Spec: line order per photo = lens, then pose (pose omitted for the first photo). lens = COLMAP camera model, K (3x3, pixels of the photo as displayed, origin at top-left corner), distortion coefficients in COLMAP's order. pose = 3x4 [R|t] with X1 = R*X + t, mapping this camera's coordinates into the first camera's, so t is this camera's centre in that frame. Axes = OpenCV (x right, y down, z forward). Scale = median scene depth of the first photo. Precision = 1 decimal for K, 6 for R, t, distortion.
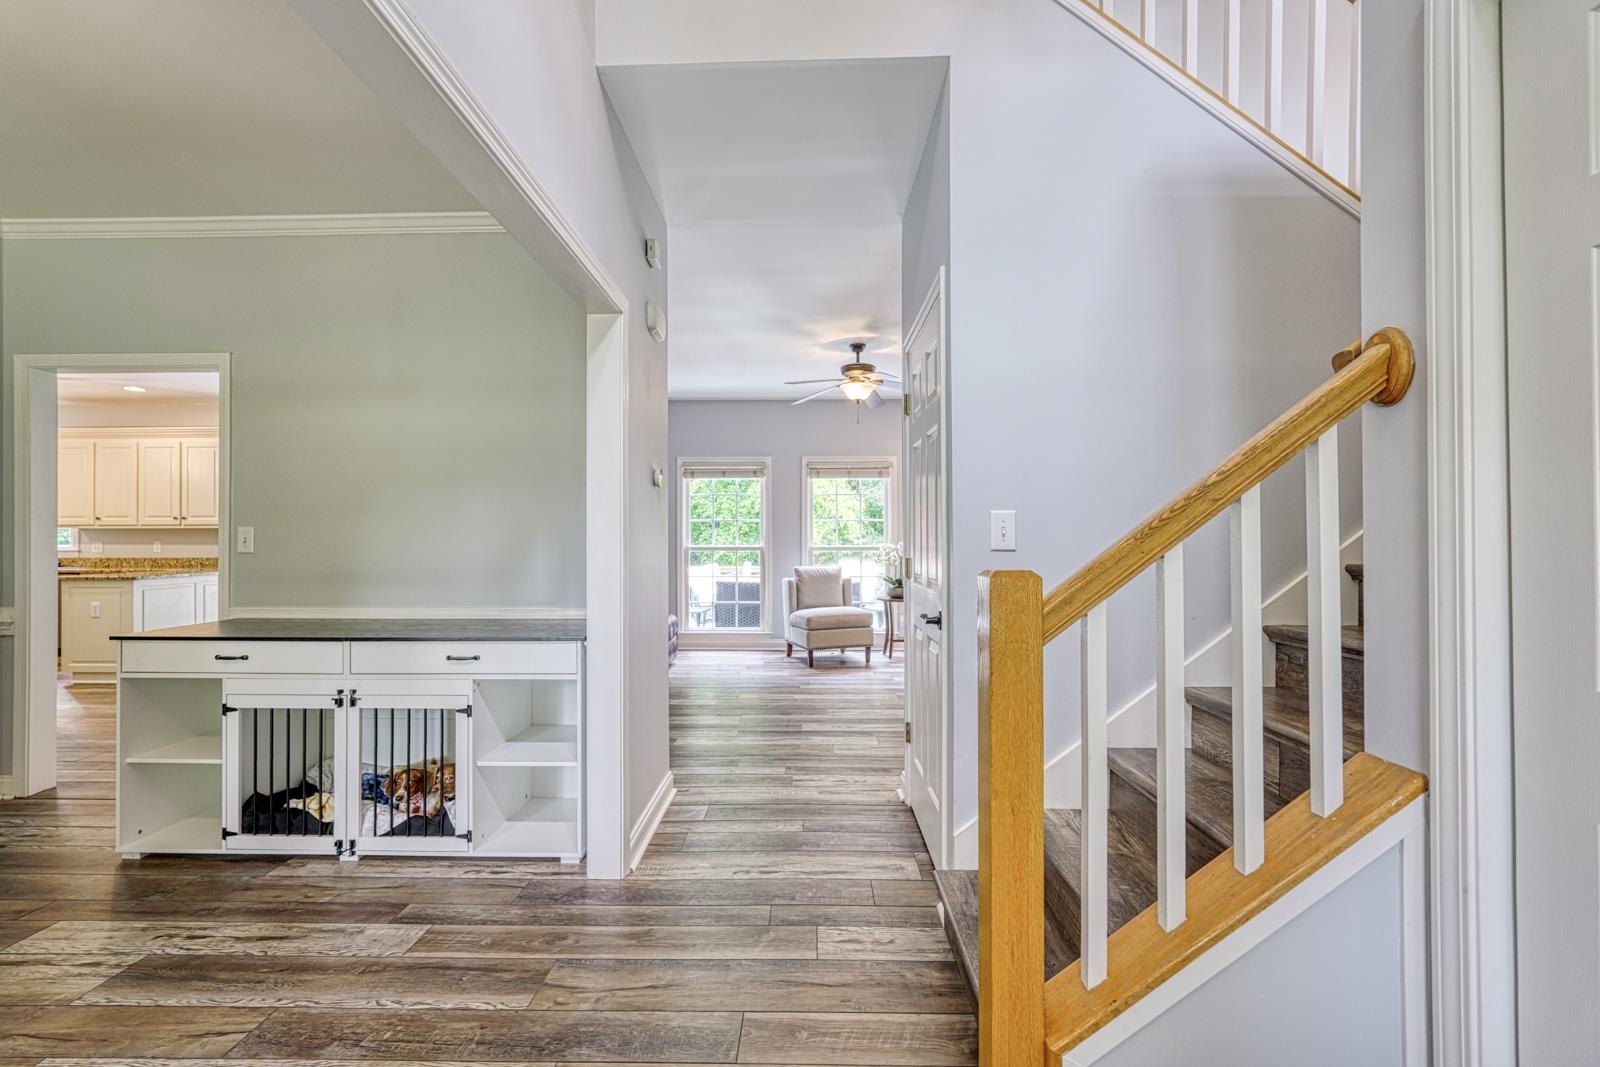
lens RADIAL K [[700.6, 0, 790.1], [0, 700.6, 538.1], [0, 0, 1]] dist [-0.015470, 0.004670]
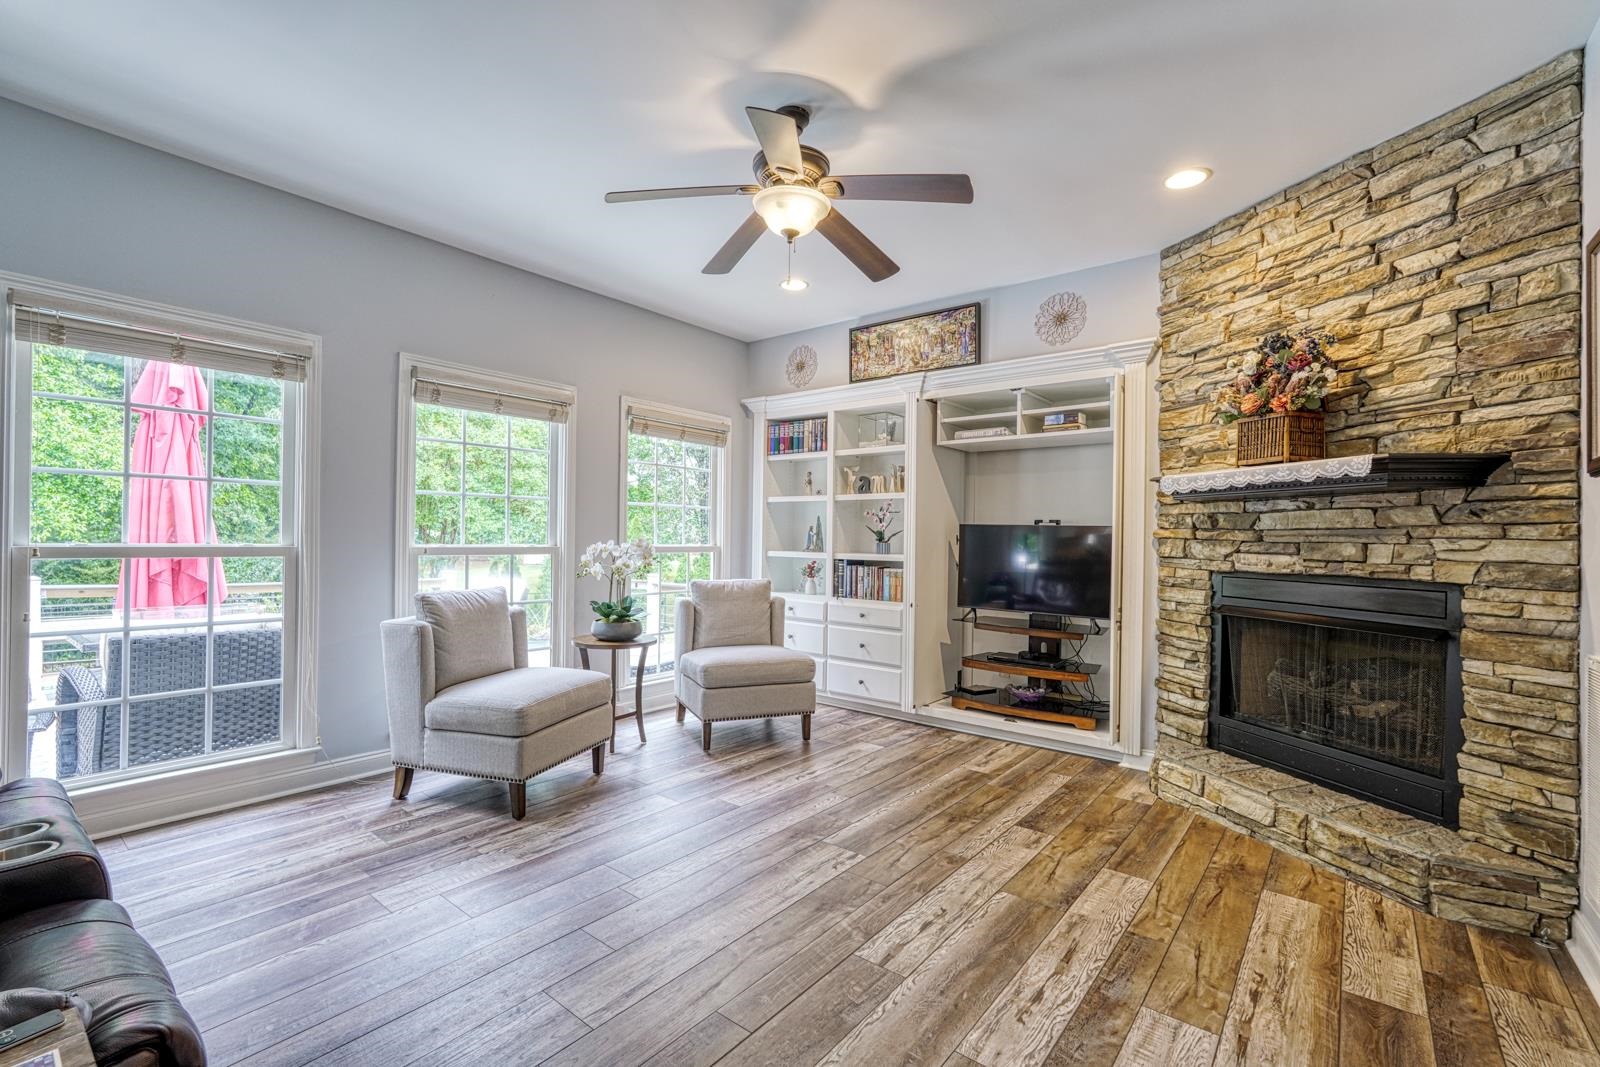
lens RADIAL K [[700.6, 0, 807.4], [0, 700.6, 541.9], [0, 0, 1]] dist [-0.015470, 0.004670]
pose [[0.600615, 0.001278, 0.799537, -0.274076], [-0.016229, 0.999812, 0.010593, -0.000311], [-0.799373, -0.019338, 0.600523, 0.739570]]
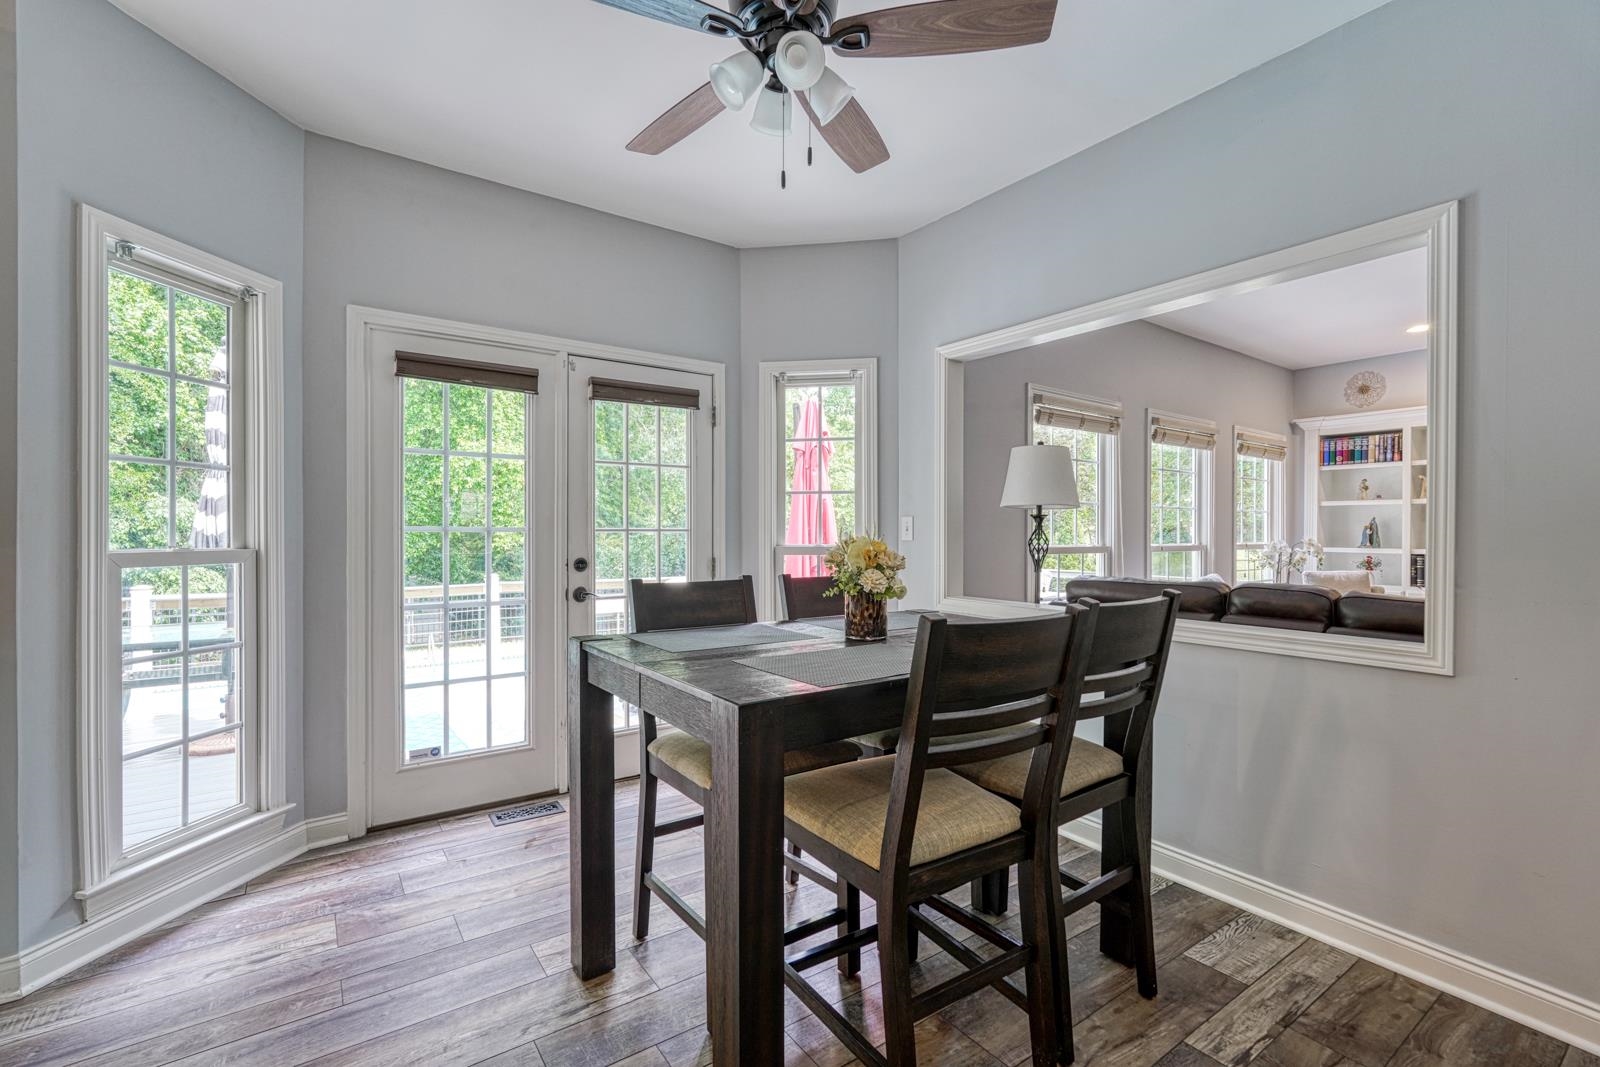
lens RADIAL K [[700.6, 0, 799.9], [0, 700.6, 542.5], [0, 0, 1]] dist [-0.015470, 0.004670]
pose [[0.801837, -0.006035, 0.597512, -0.911762], [-0.002684, 0.999903, 0.013700, 0.001621], [-0.597537, -0.012589, 0.801743, 0.978506]]
